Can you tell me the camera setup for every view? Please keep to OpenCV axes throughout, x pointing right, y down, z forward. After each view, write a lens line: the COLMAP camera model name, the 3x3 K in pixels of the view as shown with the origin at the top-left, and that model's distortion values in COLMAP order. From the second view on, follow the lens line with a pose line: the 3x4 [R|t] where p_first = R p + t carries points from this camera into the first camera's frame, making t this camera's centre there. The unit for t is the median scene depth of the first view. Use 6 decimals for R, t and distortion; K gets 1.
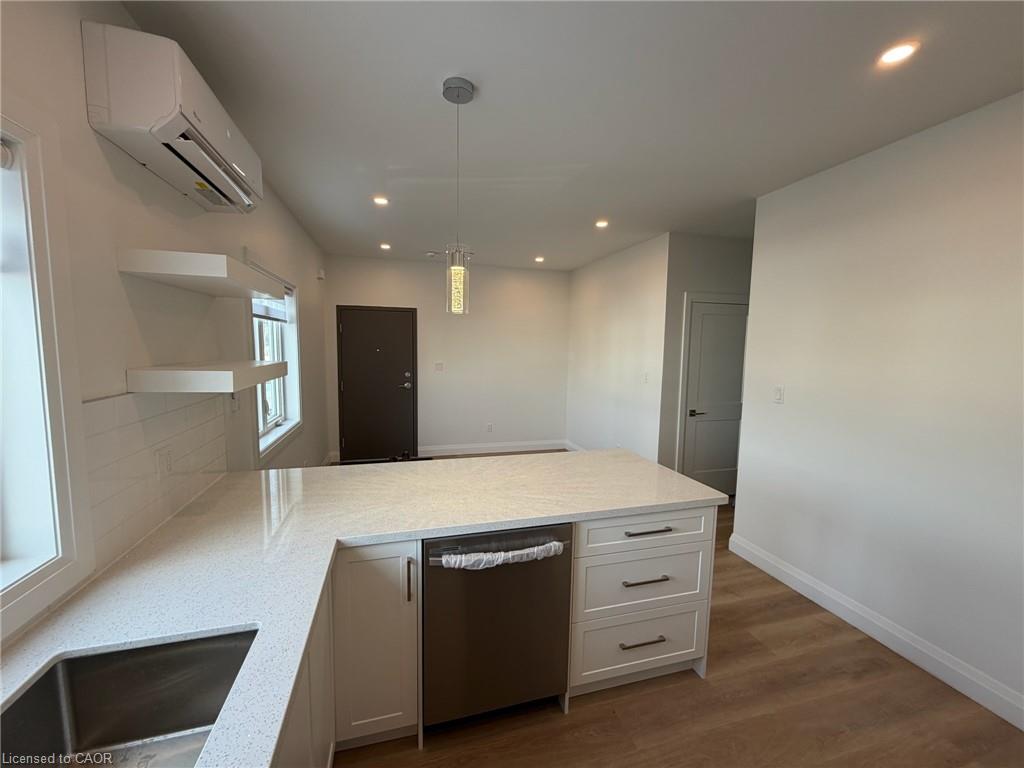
lens RADIAL K [[412.8, 0, 509.5], [0, 412.8, 382.2], [0, 0, 1]] dist [0.000543, -0.000031]
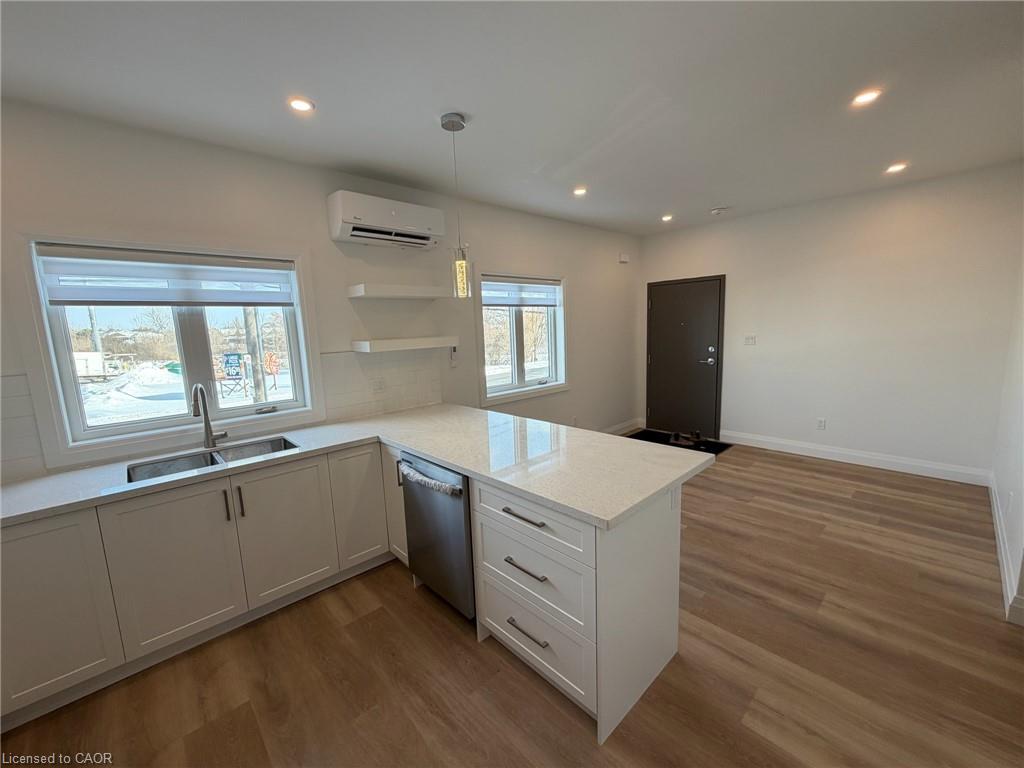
lens RADIAL K [[409.9, 0, 511.2], [0, 409.9, 384.5], [0, 0, 1]] dist [0.000439, 0.000187]
pose [[0.457133, 0.092624, -0.884562, 1.079173], [-0.034867, 0.995664, 0.086238, -0.011439], [0.888715, -0.008580, 0.458381, 0.541676]]
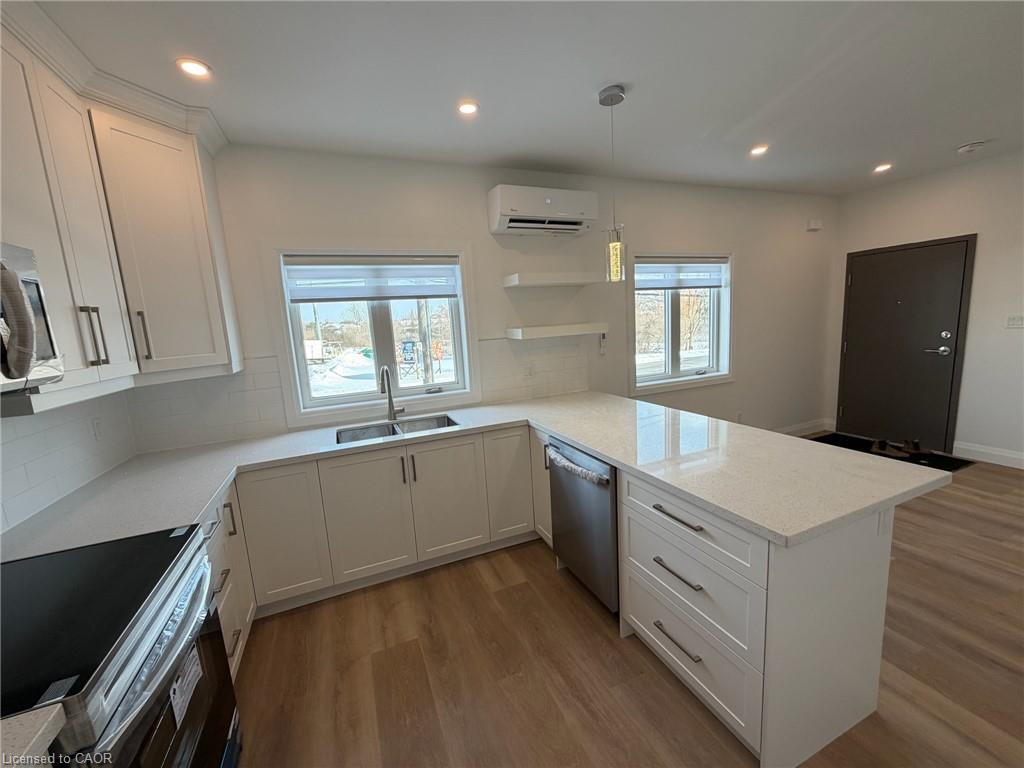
lens RADIAL K [[409.3, 0, 510.9], [0, 409.3, 385.0], [0, 0, 1]] dist [0.001552, 0.000355]
pose [[0.123362, 0.130515, -0.983742, 1.059226], [-0.028374, 0.991372, 0.127969, -0.006714], [0.991956, 0.012126, 0.126001, 0.534215]]
